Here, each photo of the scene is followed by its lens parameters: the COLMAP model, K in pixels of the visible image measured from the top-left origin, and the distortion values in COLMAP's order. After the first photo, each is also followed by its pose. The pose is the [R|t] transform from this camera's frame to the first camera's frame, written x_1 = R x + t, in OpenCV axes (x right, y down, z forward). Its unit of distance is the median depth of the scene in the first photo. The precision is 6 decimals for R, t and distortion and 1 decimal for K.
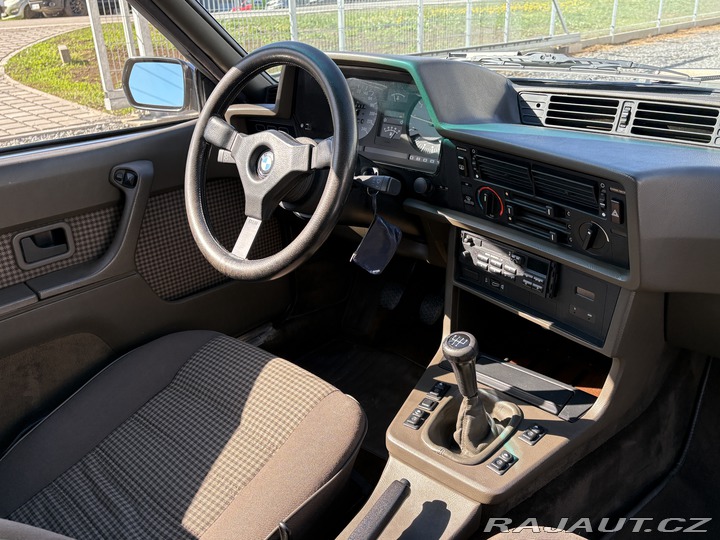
lens RADIAL K [[613.2, 0, 360.0], [0, 613.2, 270.0], [0, 0, 1]] dist [0.095473, -0.126509]
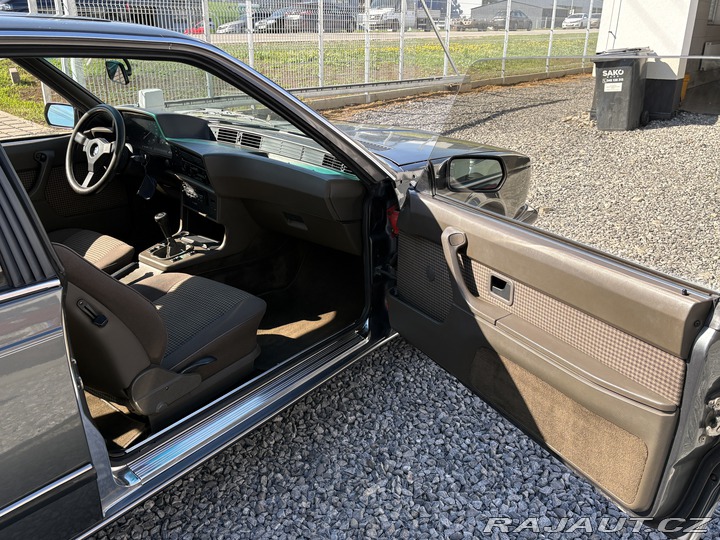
lens RADIAL K [[623.7, 0, 376.0], [0, 623.7, 259.4], [0, 0, 1]] dist [0.008741, -0.005299]
pose [[0.995540, 0.016606, 0.092864, 0.717523], [-0.011770, 0.998558, -0.052383, 0.371737], [-0.093600, 0.051057, 0.994300, -1.546900]]
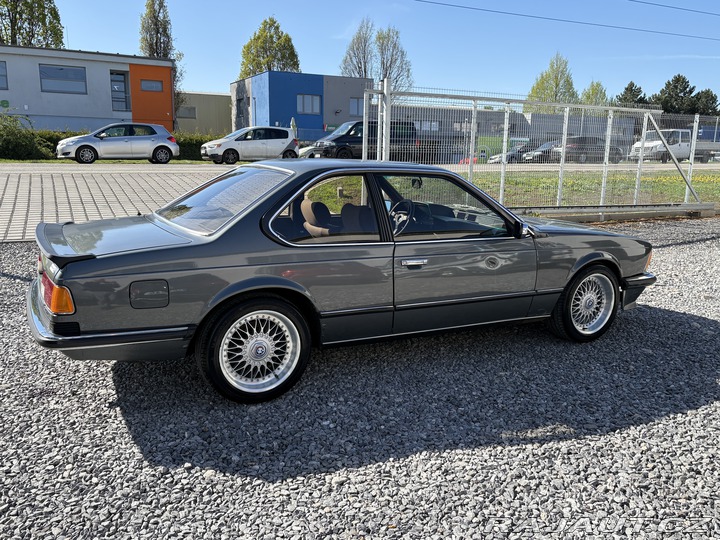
lens RADIAL K [[613.2, 0, 360.0], [0, 613.2, 270.0], [0, 0, 1]] dist [0.095473, -0.126509]
pose [[0.933361, 0.121350, -0.337803, 1.308054], [-0.190606, 0.965026, -0.179984, 1.213613], [0.304147, 0.232378, 0.923848, -3.736388]]
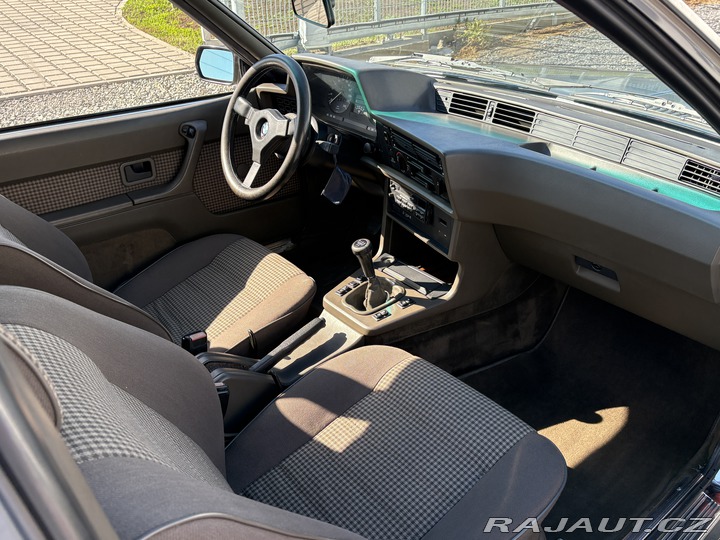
lens RADIAL K [[613.2, 0, 360.0], [0, 613.2, 270.0], [0, 0, 1]] dist [0.095473, -0.126509]
pose [[0.986653, 0.085035, -0.138867, 0.332064], [-0.072848, 0.993218, 0.090612, 0.028921], [0.145631, -0.079286, 0.986157, -0.567334]]
